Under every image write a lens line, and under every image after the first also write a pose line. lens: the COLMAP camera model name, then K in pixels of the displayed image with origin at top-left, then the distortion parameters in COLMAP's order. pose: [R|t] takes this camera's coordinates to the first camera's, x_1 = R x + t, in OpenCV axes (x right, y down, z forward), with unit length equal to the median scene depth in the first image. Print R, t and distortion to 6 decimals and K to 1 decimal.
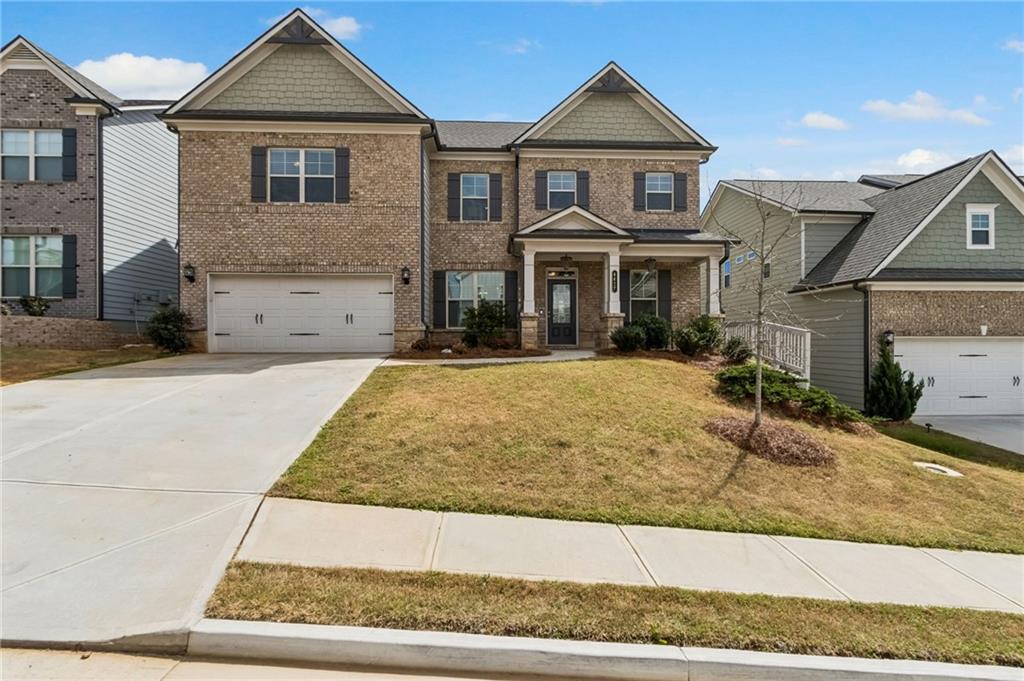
lens RADIAL K [[492.2, 0, 512.0], [0, 492.2, 340.5], [0, 0, 1]] dist [0.002440, -0.000554]
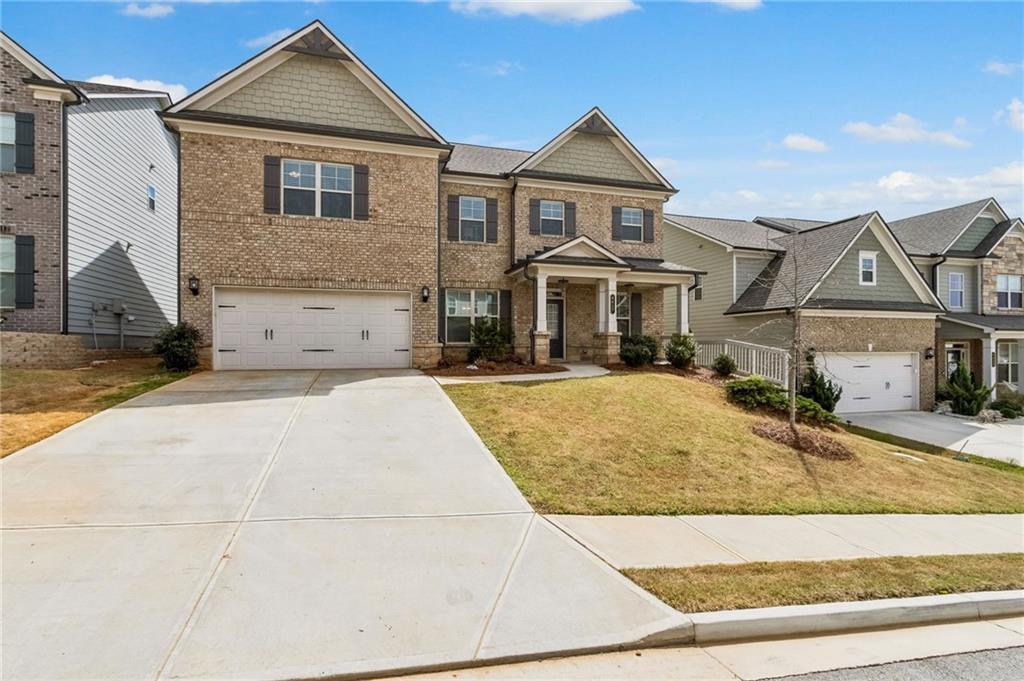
lens RADIAL K [[479.9, 0, 497.4], [0, 479.9, 343.7], [0, 0, 1]] dist [0.002196, -0.000144]
pose [[0.973204, 0.002829, 0.229927, -0.298038], [-0.002112, 0.999992, -0.003362, -0.024050], [-0.229934, 0.002787, 0.973202, -0.014962]]
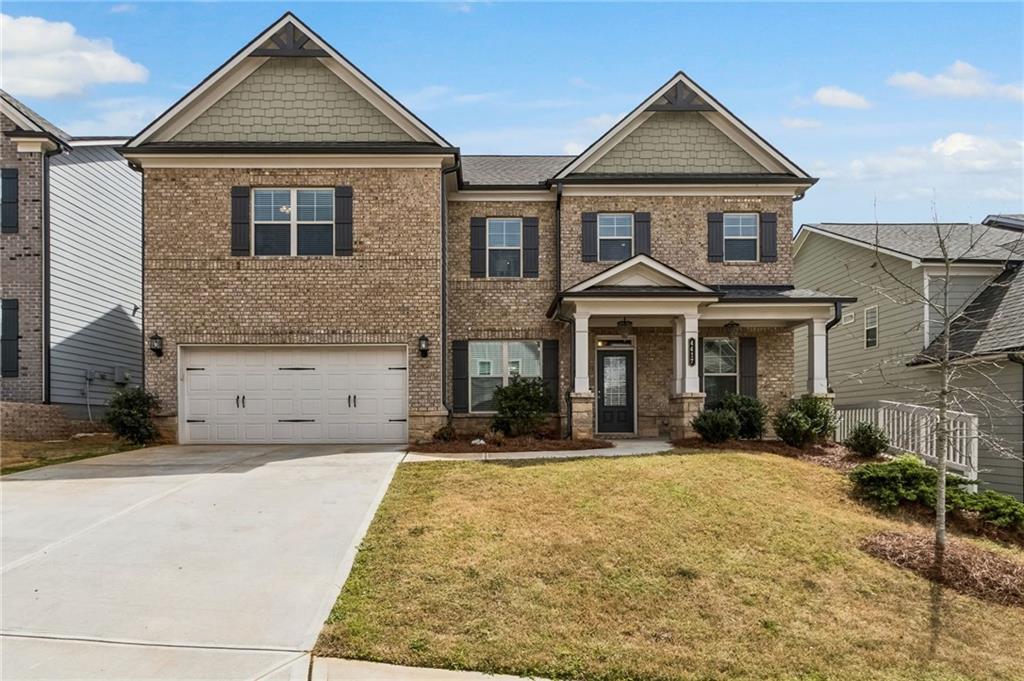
lens RADIAL K [[587.1, 0, 488.1], [0, 587.1, 424.7], [0, 0, 1]] dist [0.004400, 0.000128]
pose [[0.999313, -0.001935, -0.037000, -0.077202], [0.001837, 0.999995, -0.002685, -0.003352], [0.037005, 0.002615, 0.999312, 0.061262]]
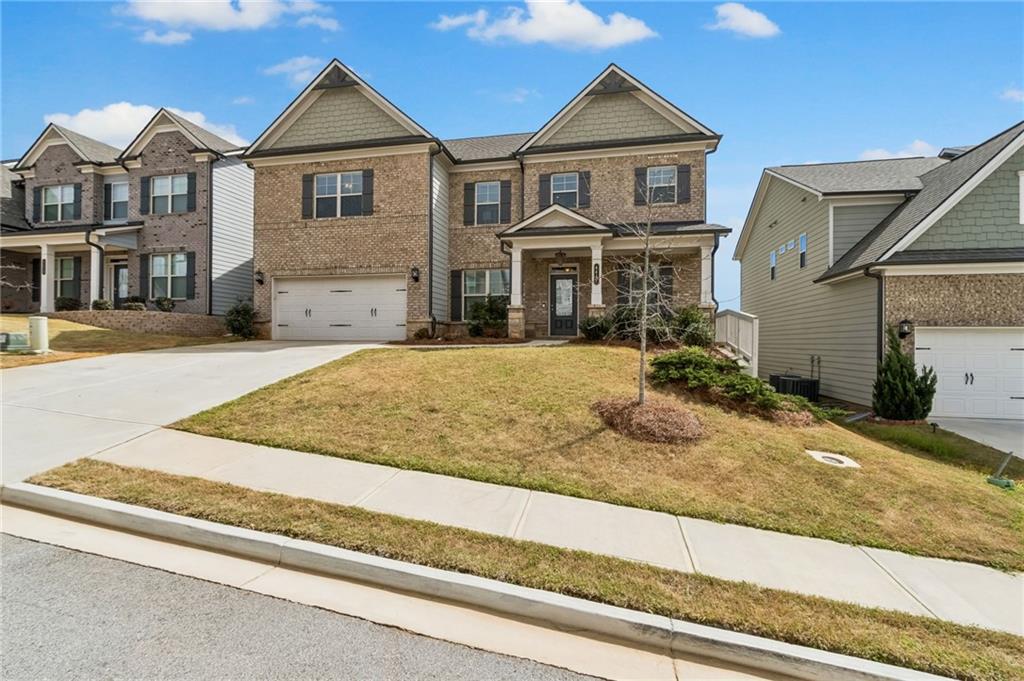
lens RADIAL K [[466.7, 0, 505.3], [0, 466.7, 340.0], [0, 0, 1]] dist [0.002523, 0.000111]
pose [[0.966605, 0.006768, -0.256183, 0.270636], [-0.007504, 0.999970, -0.001898, 0.022826], [0.256162, 0.003757, 0.966627, -0.009492]]
